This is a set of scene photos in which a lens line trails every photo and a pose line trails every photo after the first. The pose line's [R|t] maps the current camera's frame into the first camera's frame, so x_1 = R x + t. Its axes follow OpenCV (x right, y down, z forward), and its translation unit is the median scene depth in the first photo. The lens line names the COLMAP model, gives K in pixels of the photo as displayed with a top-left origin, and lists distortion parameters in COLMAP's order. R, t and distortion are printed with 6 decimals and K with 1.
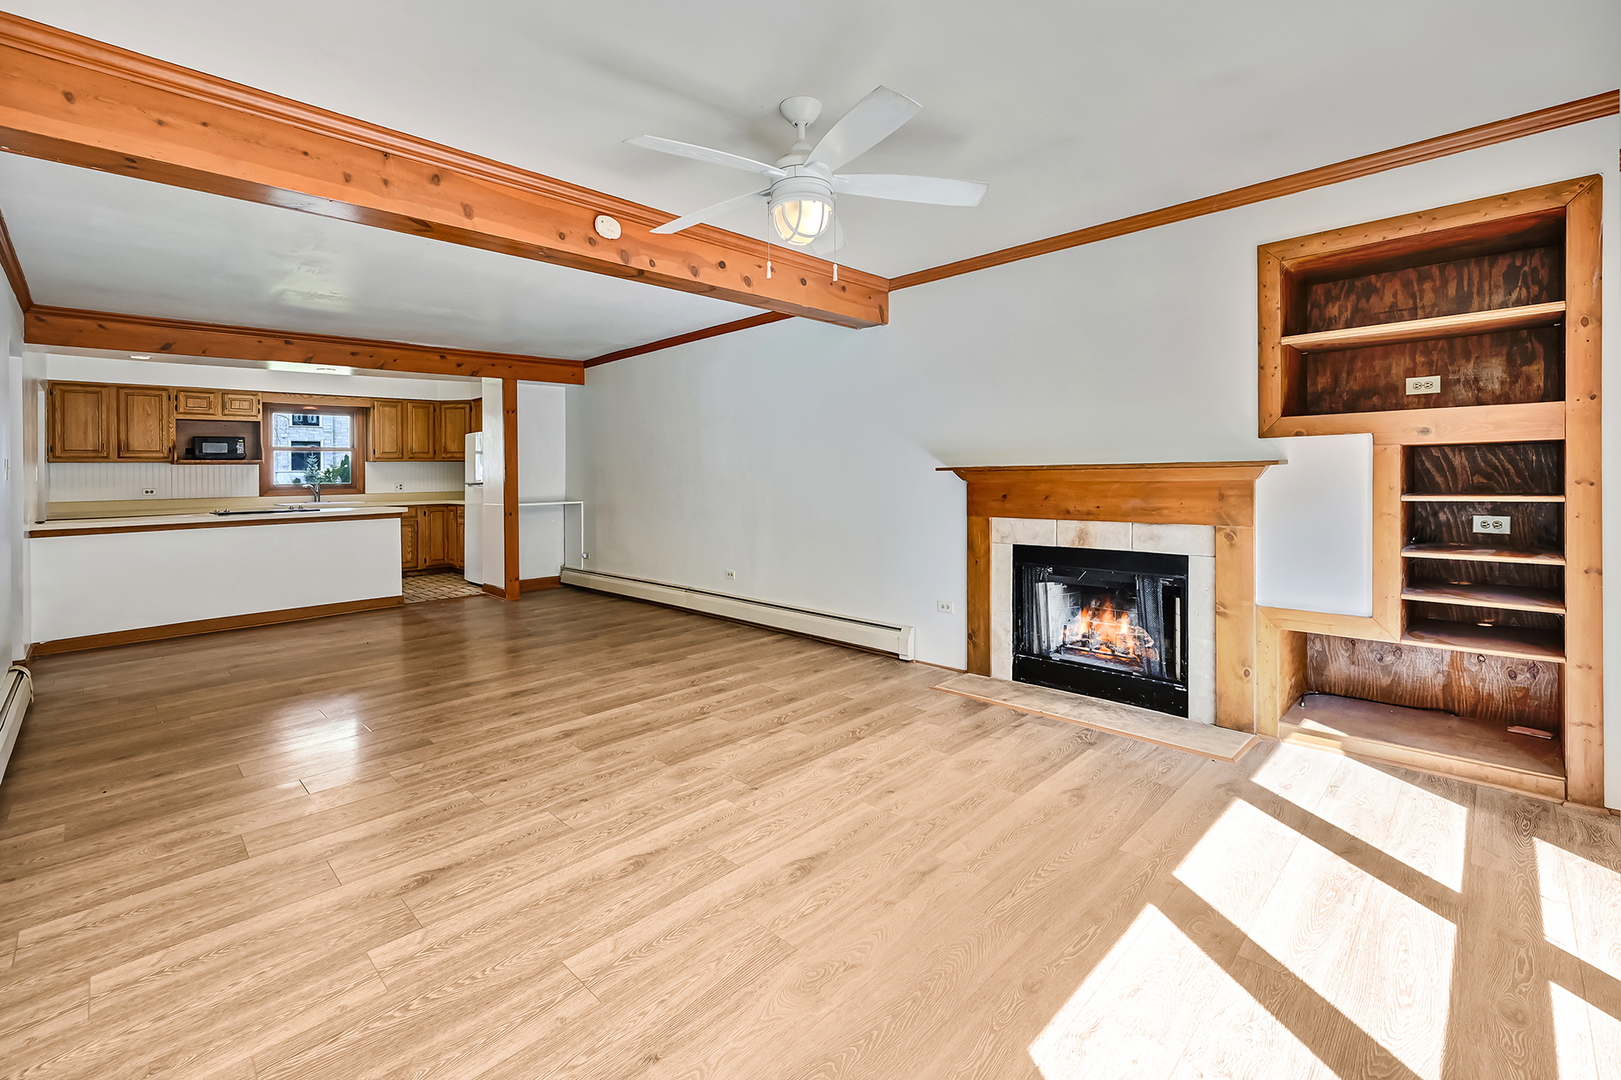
lens RADIAL K [[707.9, 0, 784.1], [0, 707.9, 469.5], [0, 0, 1]] dist [0.000385, -0.000039]
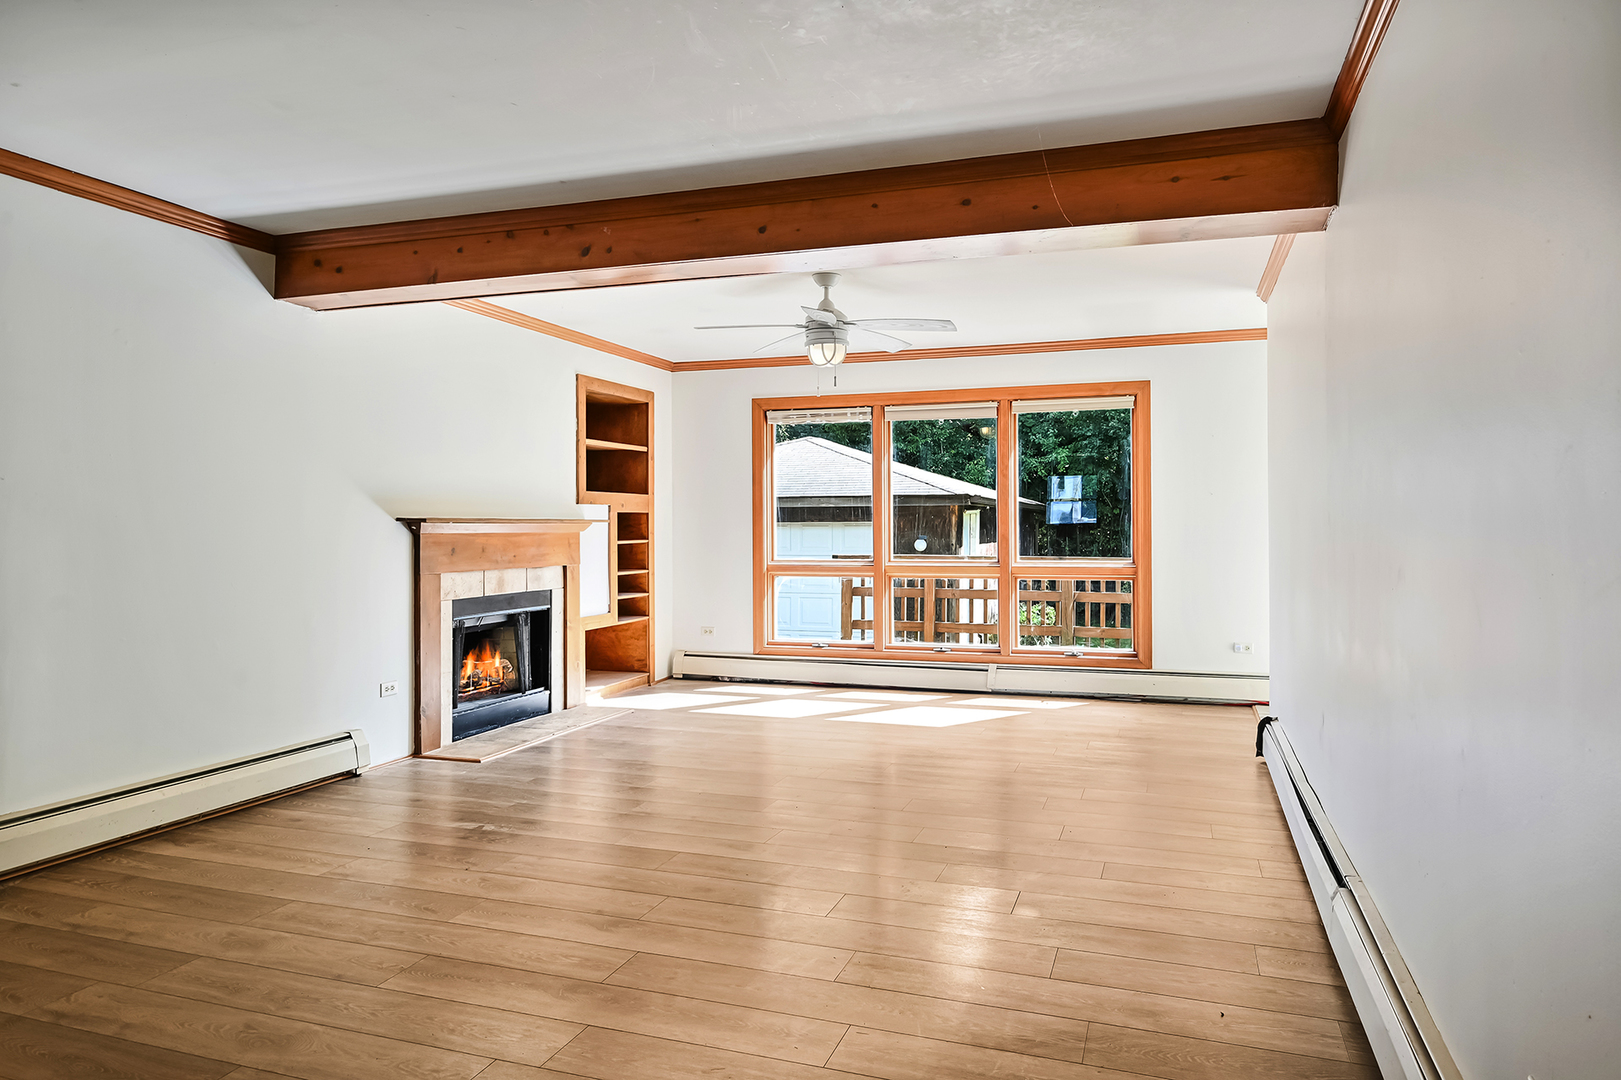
lens RADIAL K [[973.6, 0, 810.5], [0, 973.6, 540.0], [0, 0, 1]] dist [-0.000438, -0.000267]
pose [[-0.425245, 0.006571, 0.905054, -0.501488], [0.007702, 0.999964, -0.003641, 0.015302], [-0.905046, 0.005423, -0.425280, 0.521920]]
